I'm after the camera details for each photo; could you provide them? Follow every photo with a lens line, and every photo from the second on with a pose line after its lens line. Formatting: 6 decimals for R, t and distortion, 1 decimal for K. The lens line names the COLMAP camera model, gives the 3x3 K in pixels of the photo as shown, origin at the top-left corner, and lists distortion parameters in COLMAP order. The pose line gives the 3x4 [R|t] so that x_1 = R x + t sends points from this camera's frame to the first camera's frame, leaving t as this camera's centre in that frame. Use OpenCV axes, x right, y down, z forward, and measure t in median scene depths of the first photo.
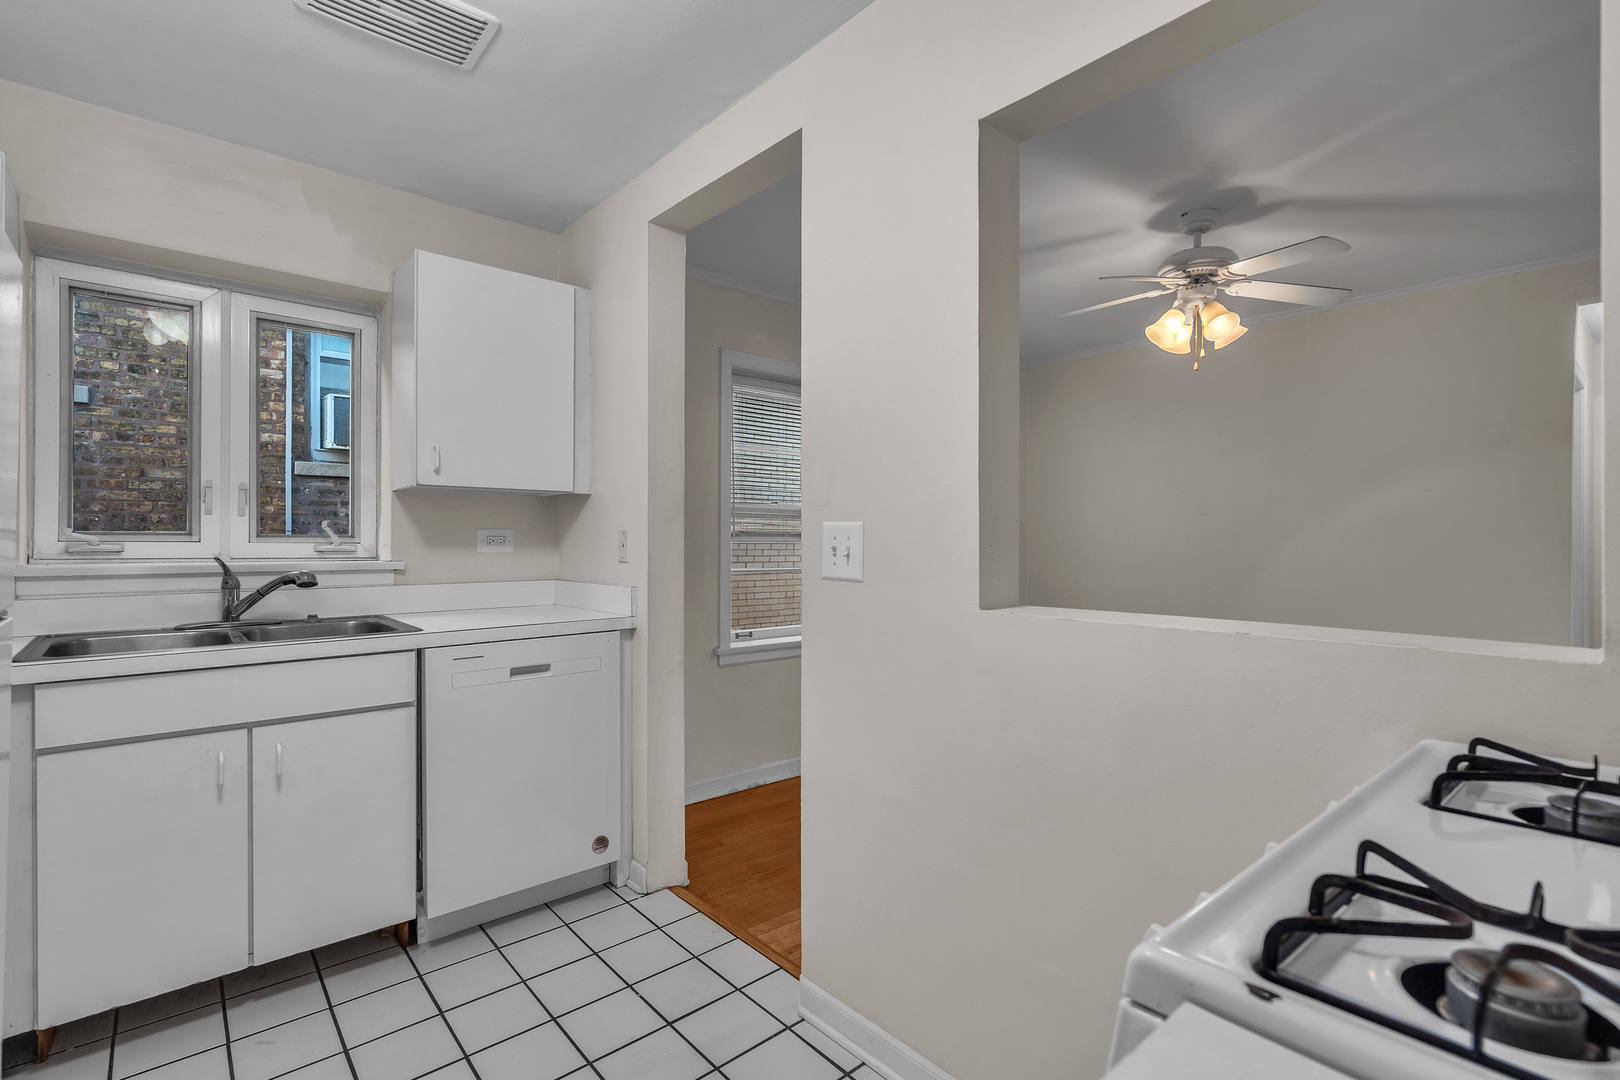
lens RADIAL K [[744.1, 0, 810.0], [0, 744.1, 540.0], [0, 0, 1]] dist [0.000123, 0.000563]
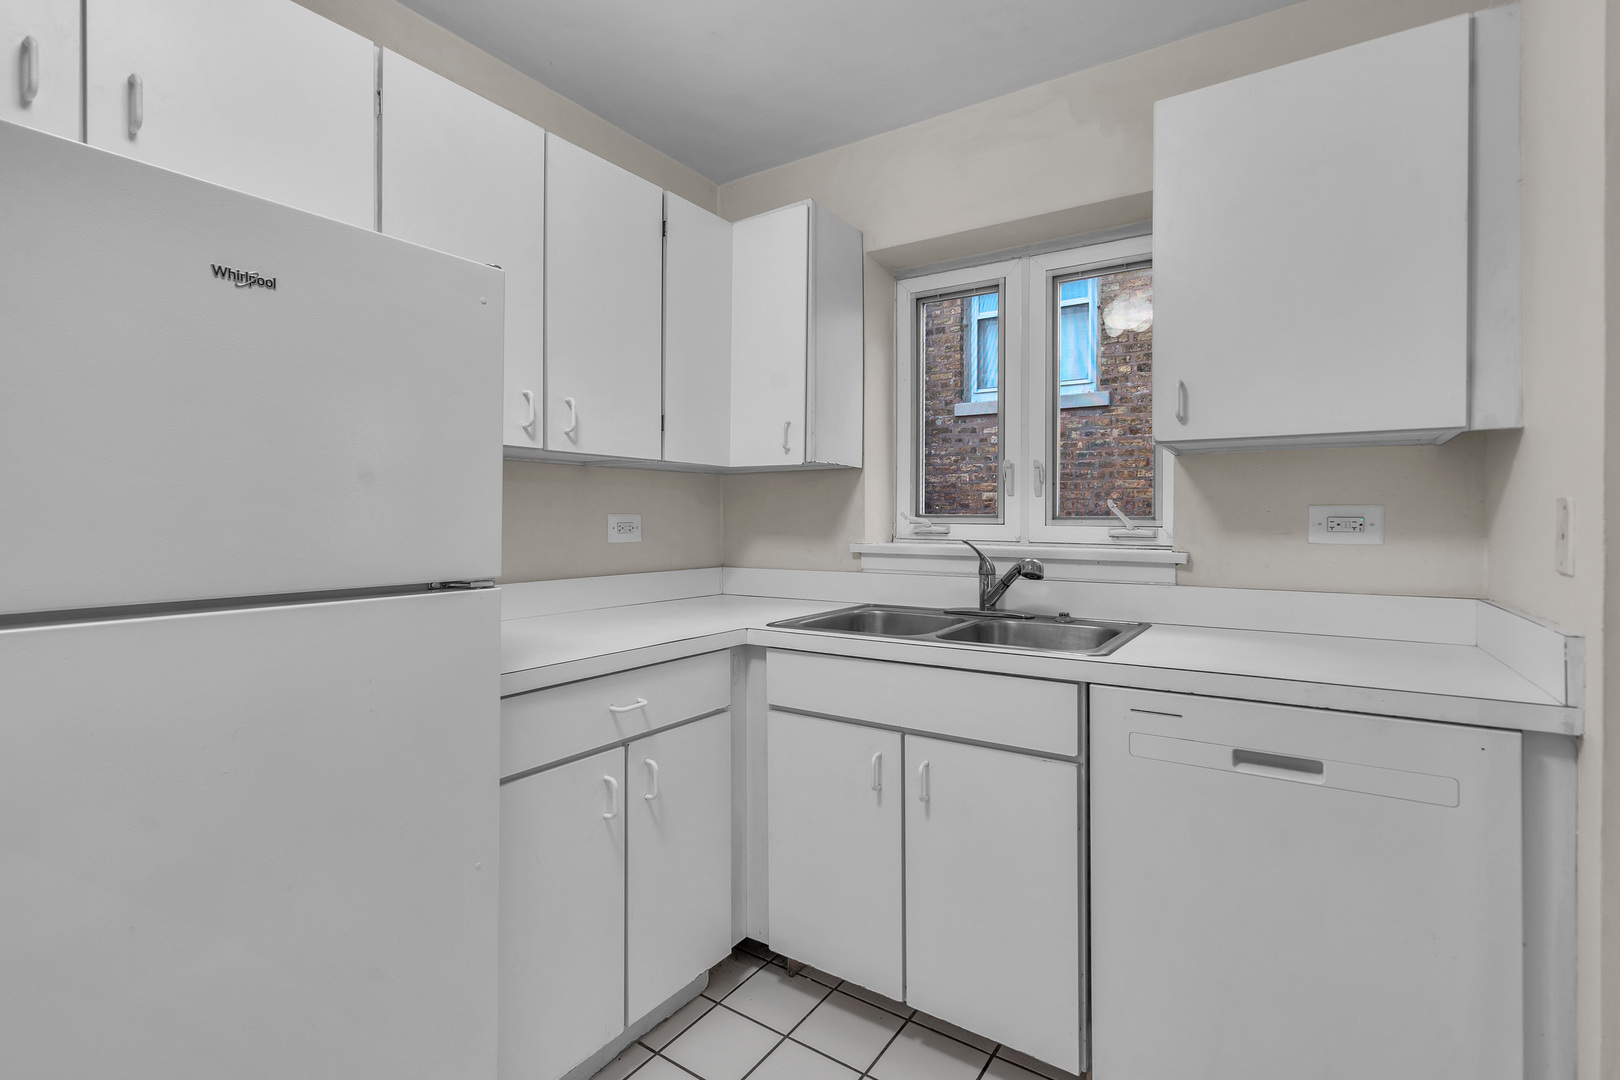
lens RADIAL K [[747.3, 0, 807.6], [0, 747.3, 521.9], [0, 0, 1]] dist [-0.001235, -0.000035]
pose [[0.257755, -0.000022, -0.966210, 0.054137], [-0.004790, 0.999988, -0.001301, 0.001755], [0.966198, 0.004963, 0.257752, 0.460497]]
